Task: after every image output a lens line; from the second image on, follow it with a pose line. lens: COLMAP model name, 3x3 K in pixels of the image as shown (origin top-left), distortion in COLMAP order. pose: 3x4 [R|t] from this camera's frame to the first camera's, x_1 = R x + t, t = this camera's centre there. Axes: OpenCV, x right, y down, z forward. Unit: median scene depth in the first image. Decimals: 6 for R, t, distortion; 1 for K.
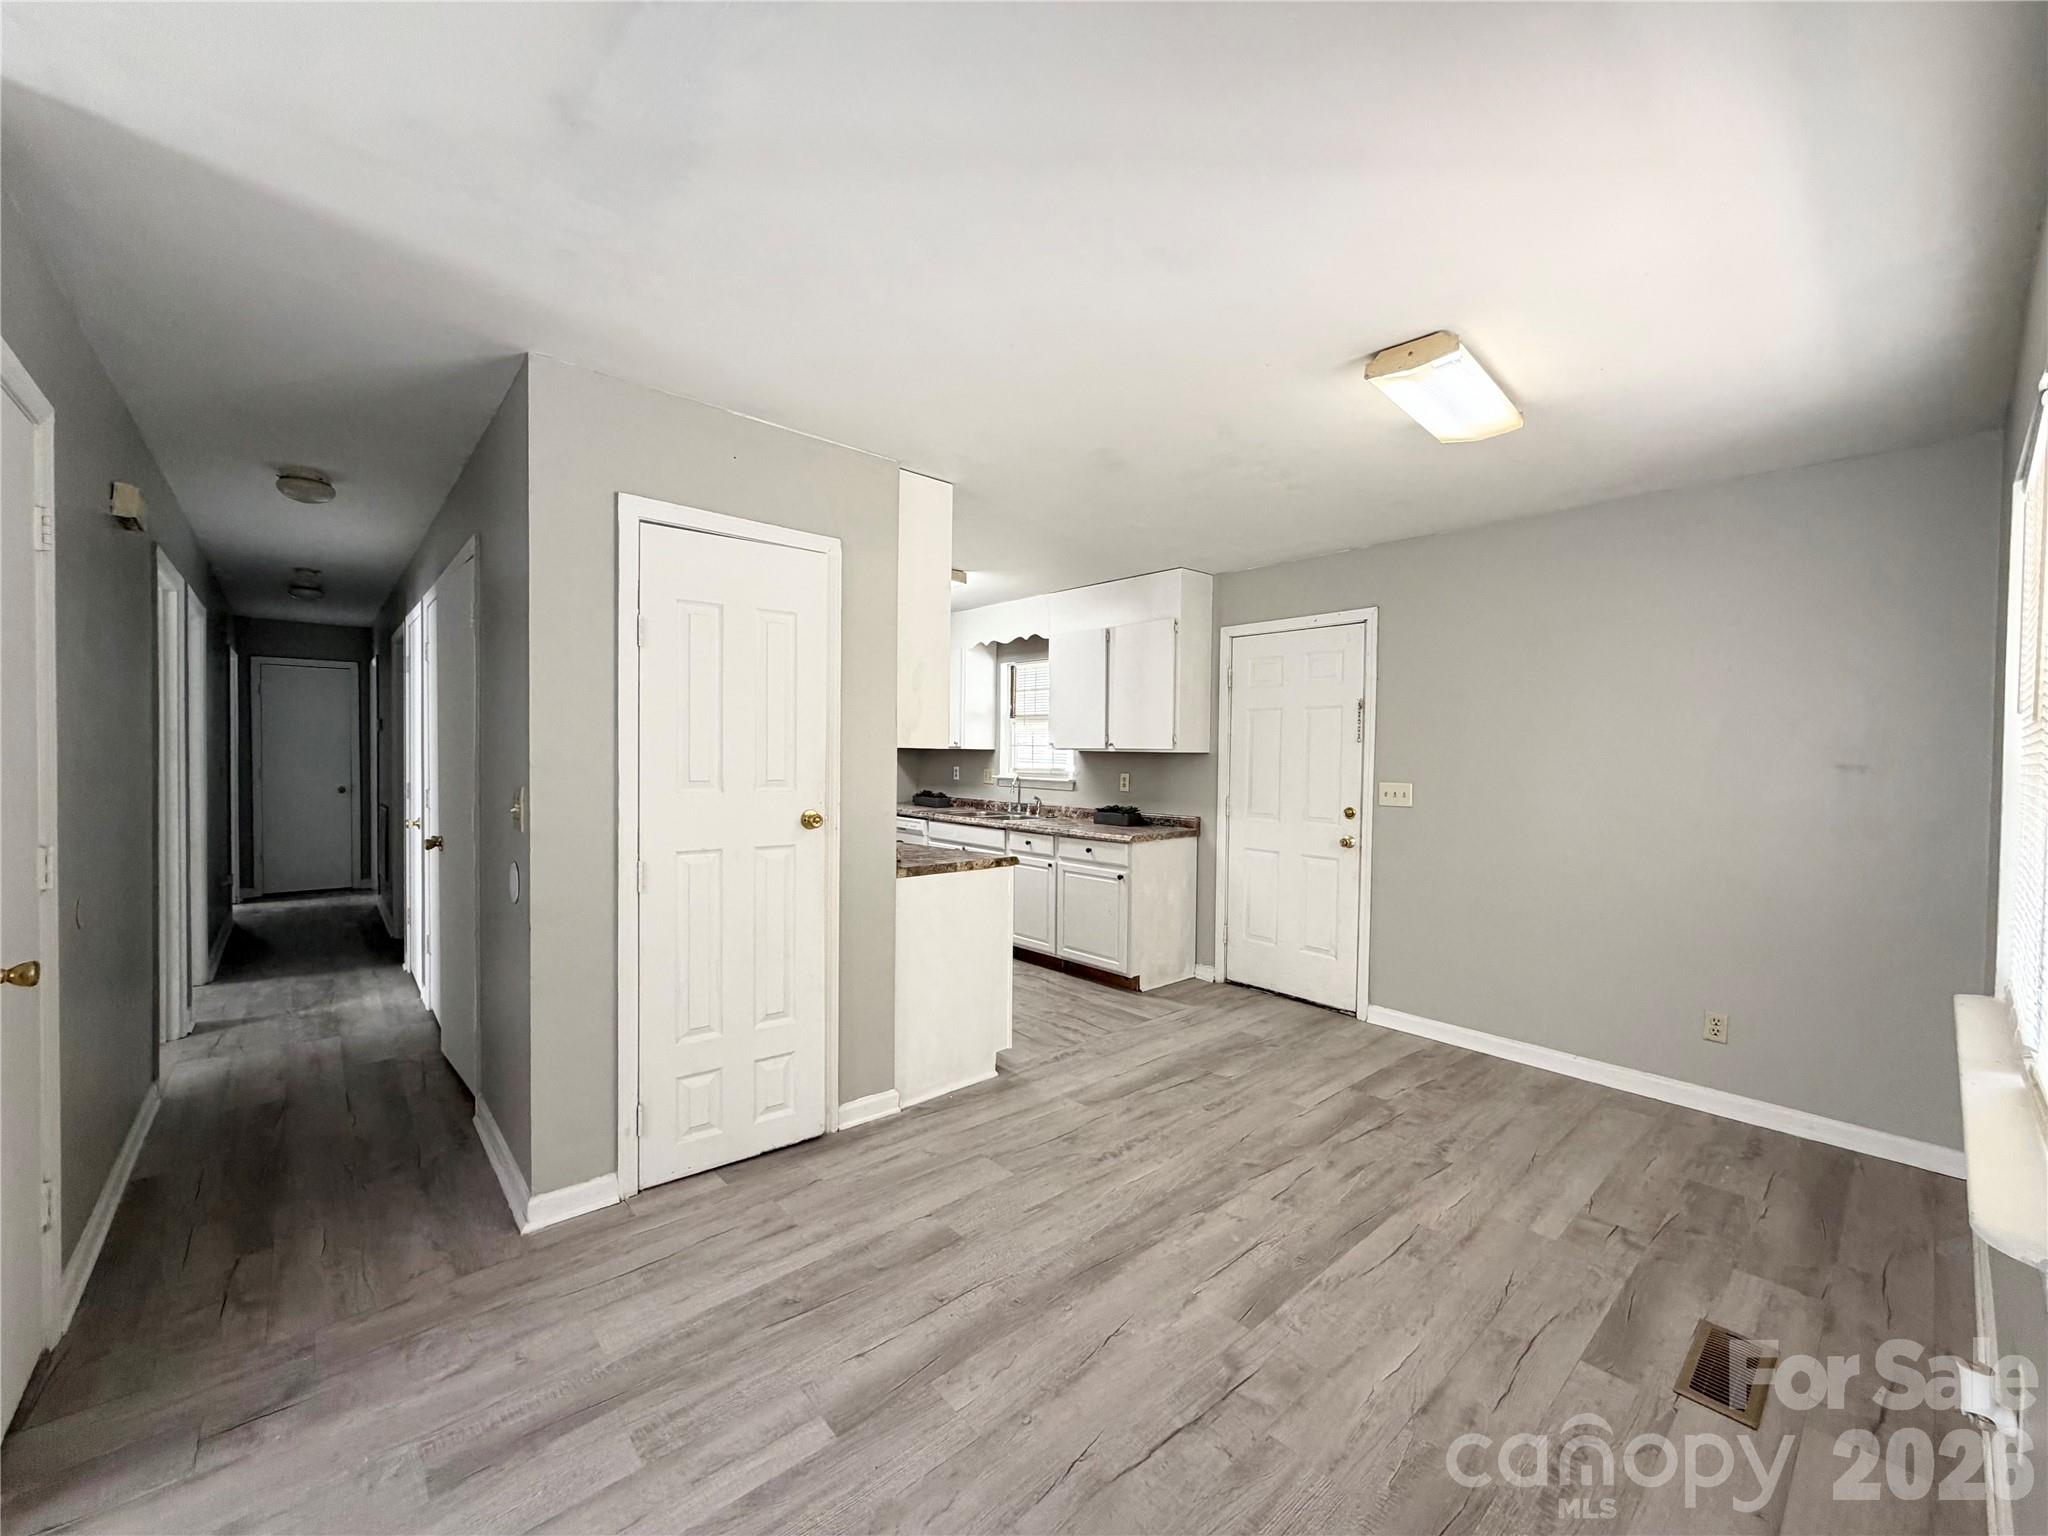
lens RADIAL K [[812.5, 0, 1018.0], [0, 812.5, 770.4], [0, 0, 1]] dist [0.001199, -0.000190]
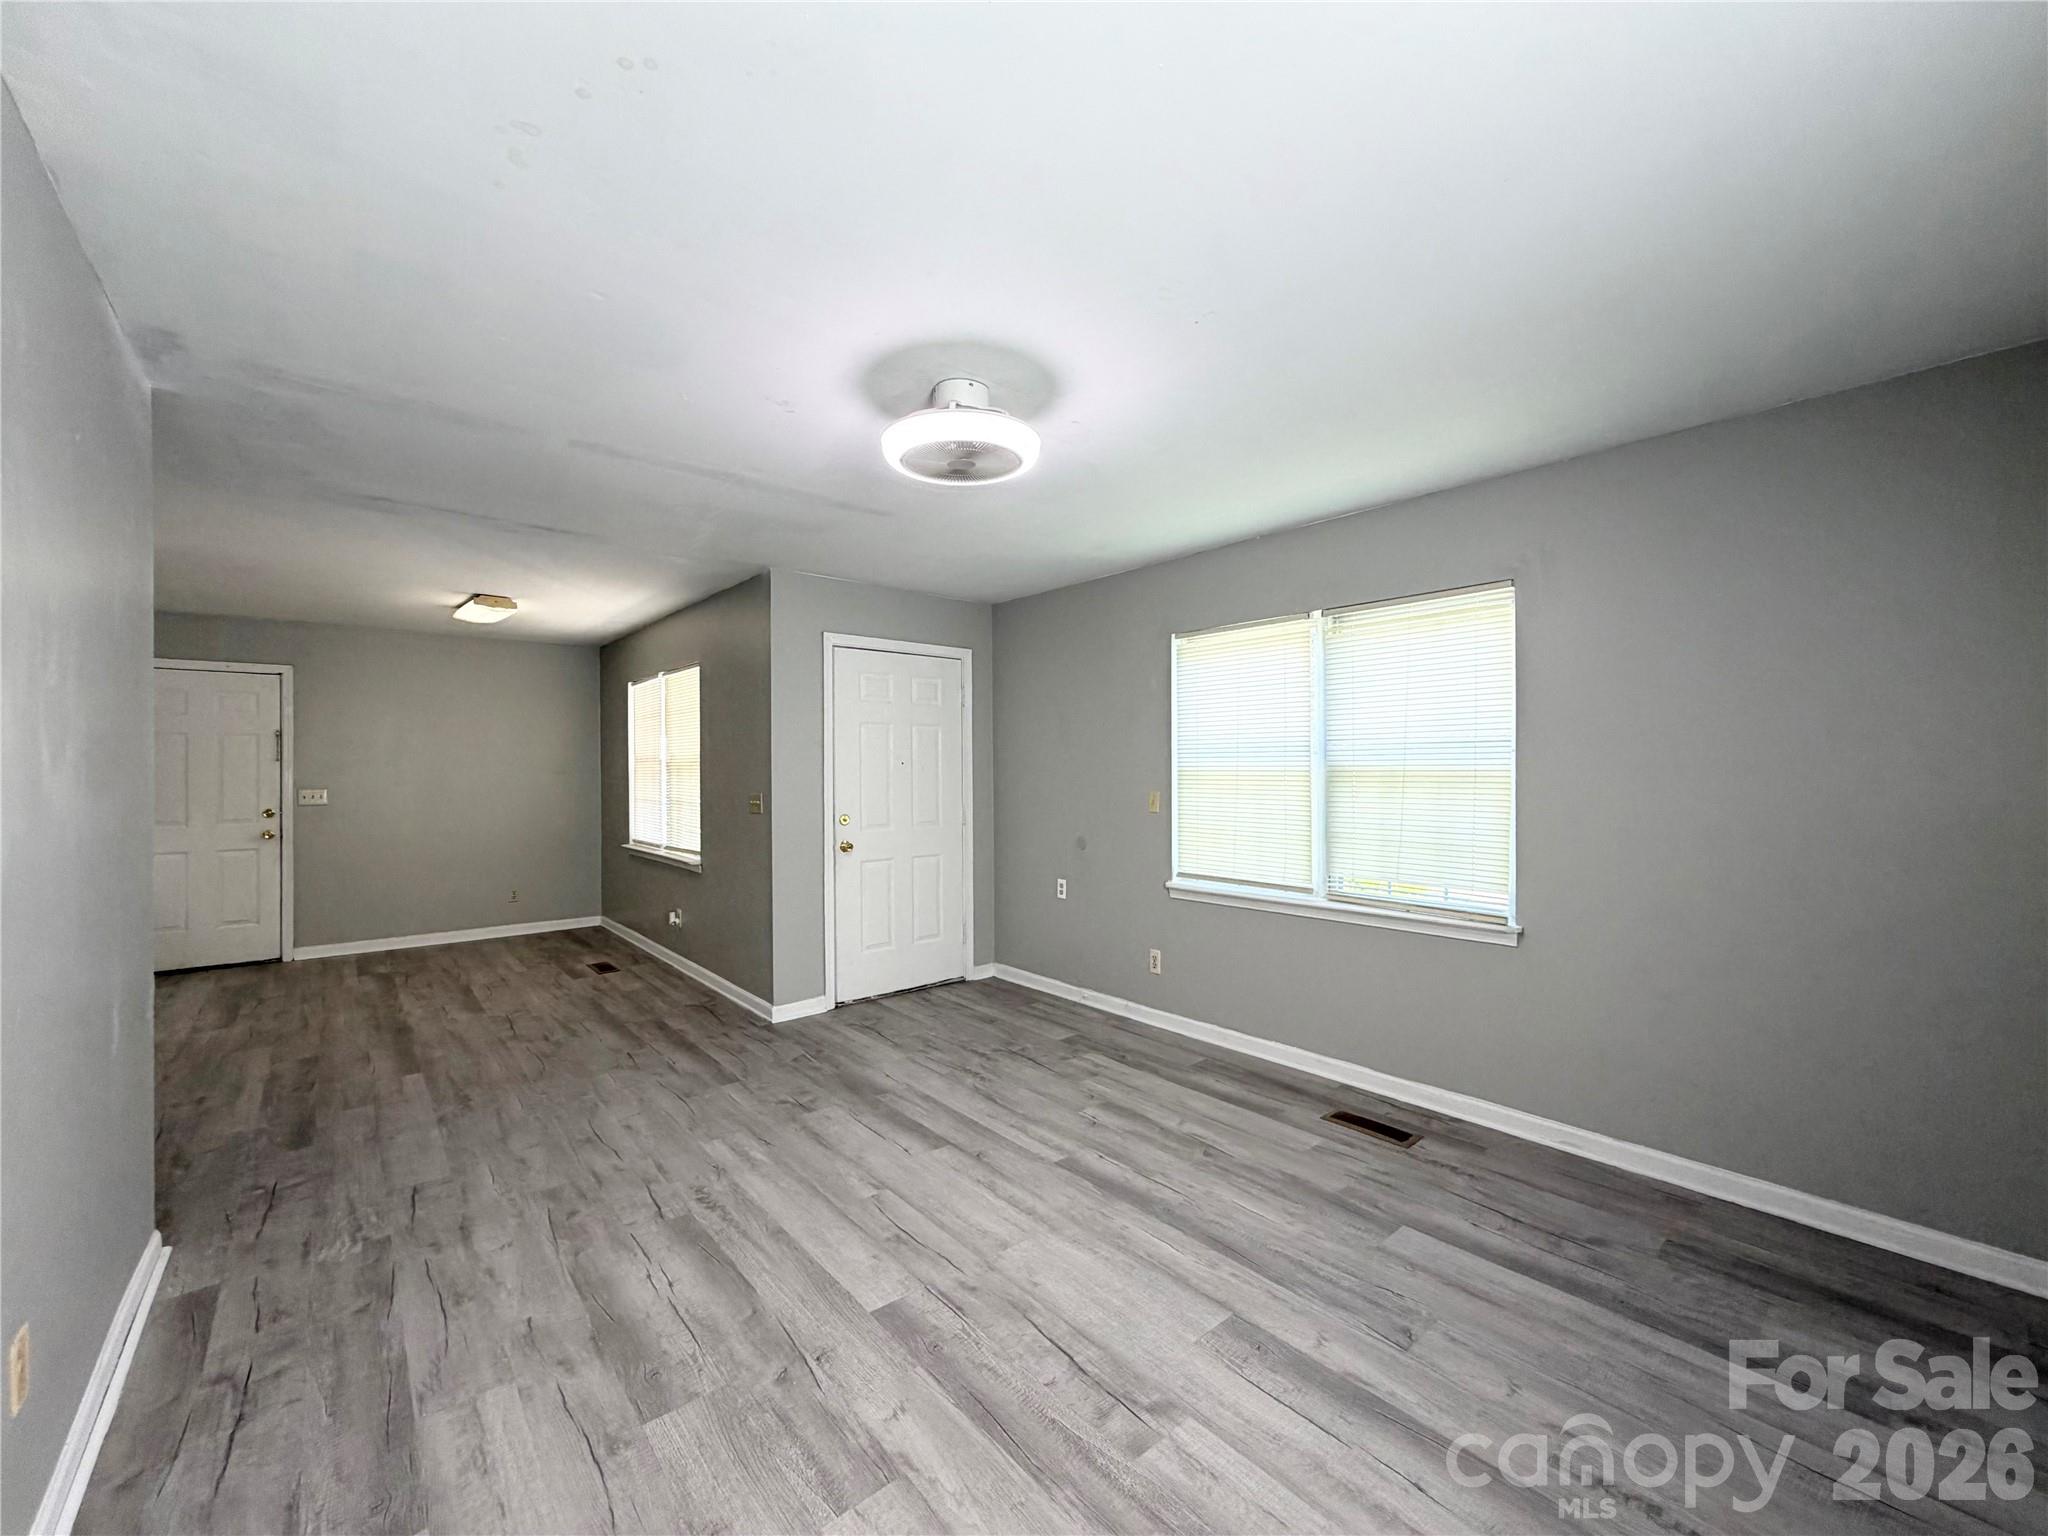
lens RADIAL K [[812.5, 0, 1018.1], [0, 812.5, 768.9], [0, 0, 1]] dist [0.001199, -0.000190]
pose [[0.018981, -0.011731, 0.999751, -1.250827], [0.025396, 0.999614, 0.011248, -0.006520], [-0.999497, 0.025176, 0.019271, -0.373630]]
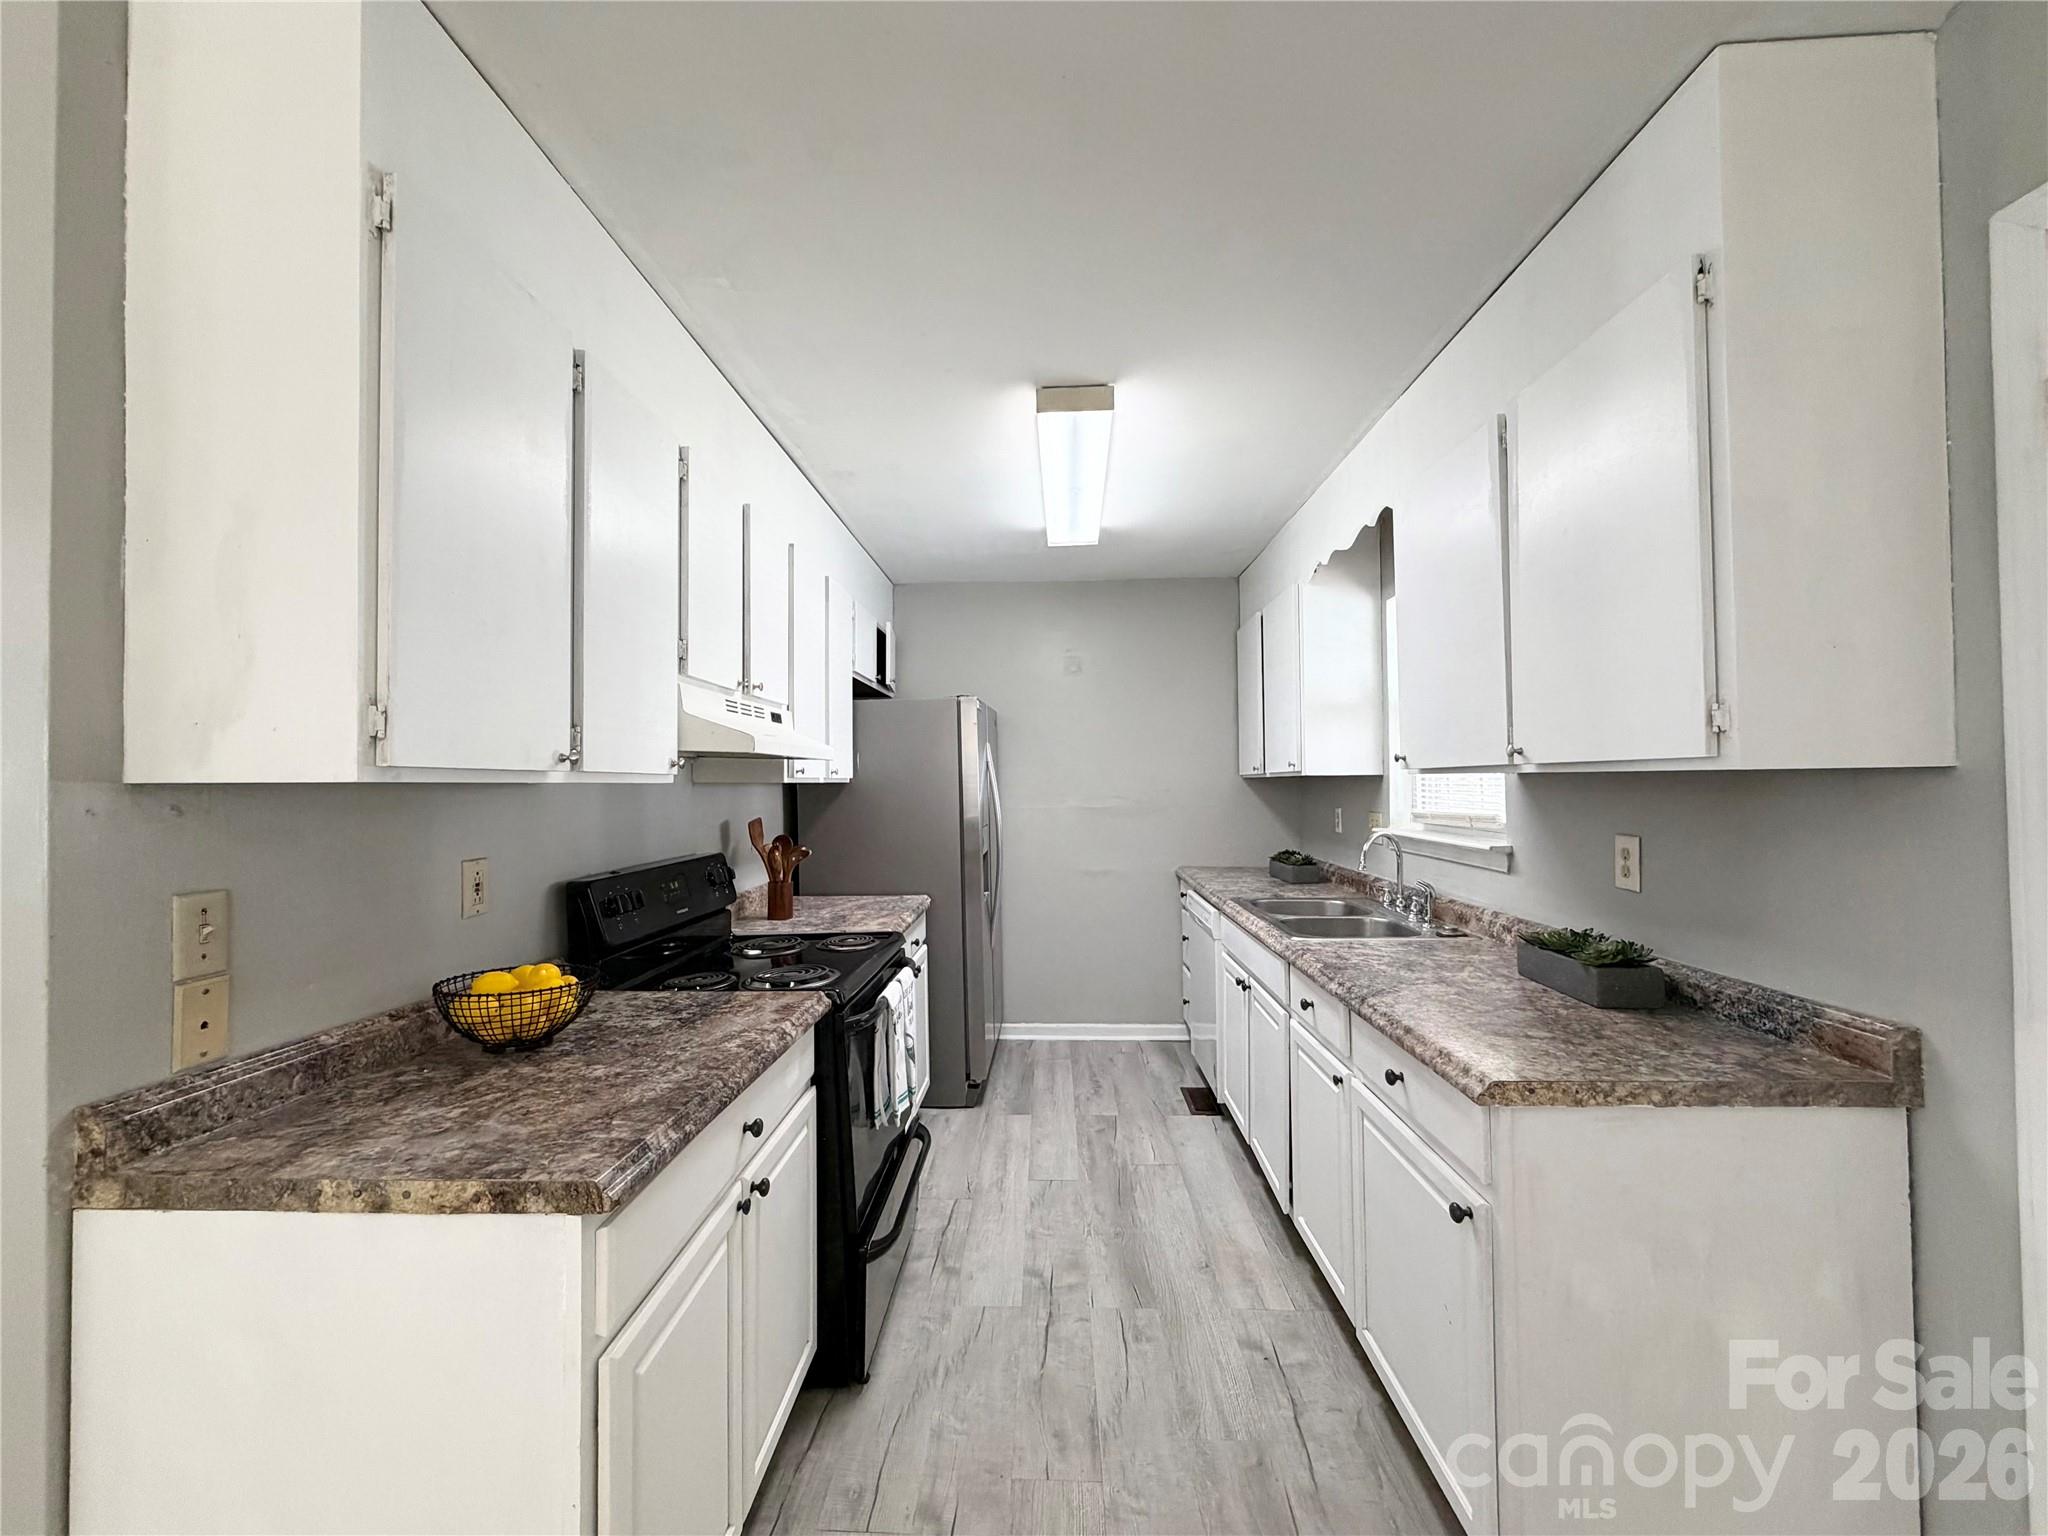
lens RADIAL K [[812.5, 0, 1016.7], [0, 812.5, 769.4], [0, 0, 1]] dist [0.001199, -0.000190]
pose [[0.720857, -0.031102, -0.692385, 0.316127], [0.003018, 0.999124, -0.041739, -0.018551], [0.693077, 0.027998, 0.720320, 0.998095]]
